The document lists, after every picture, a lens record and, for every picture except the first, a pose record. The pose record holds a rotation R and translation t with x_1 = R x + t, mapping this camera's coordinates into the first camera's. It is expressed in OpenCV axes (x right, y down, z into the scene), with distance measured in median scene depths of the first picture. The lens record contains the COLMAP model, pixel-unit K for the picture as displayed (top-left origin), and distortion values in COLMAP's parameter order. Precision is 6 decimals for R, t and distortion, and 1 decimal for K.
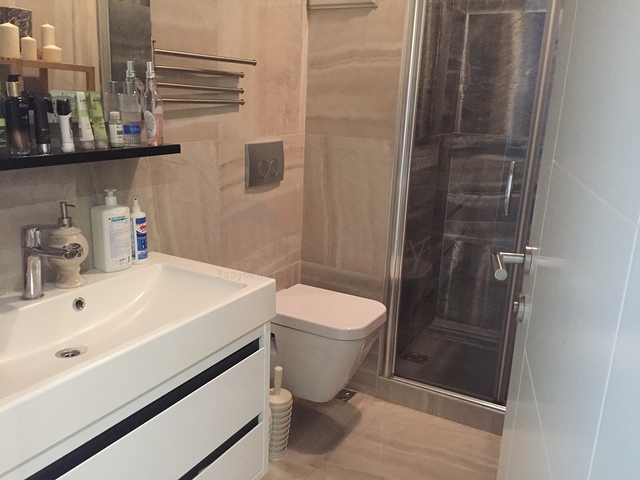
lens RADIAL K [[549.2, 0, 318.5], [0, 549.2, 240.3], [0, 0, 1]] dist [0.087773, -0.114407]
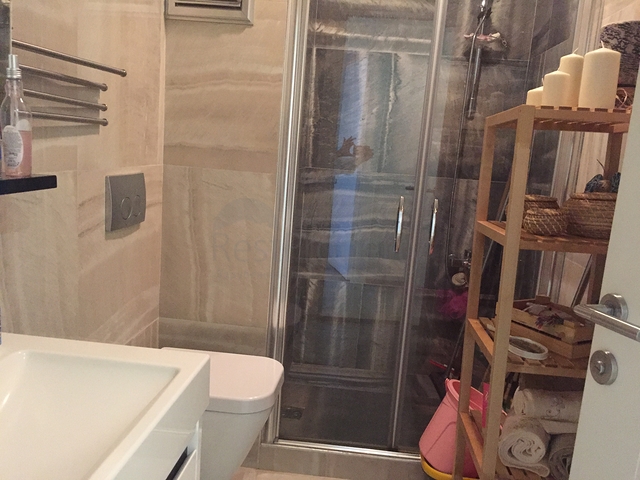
lens RADIAL K [[549.2, 0, 319.3], [0, 549.2, 239.8], [0, 0, 1]] dist [0.087773, -0.114407]
pose [[0.912746, -0.039018, 0.406660, -0.159334], [0.064564, 0.996696, -0.049282, -0.024842], [-0.403393, 0.071238, 0.912250, 0.157741]]
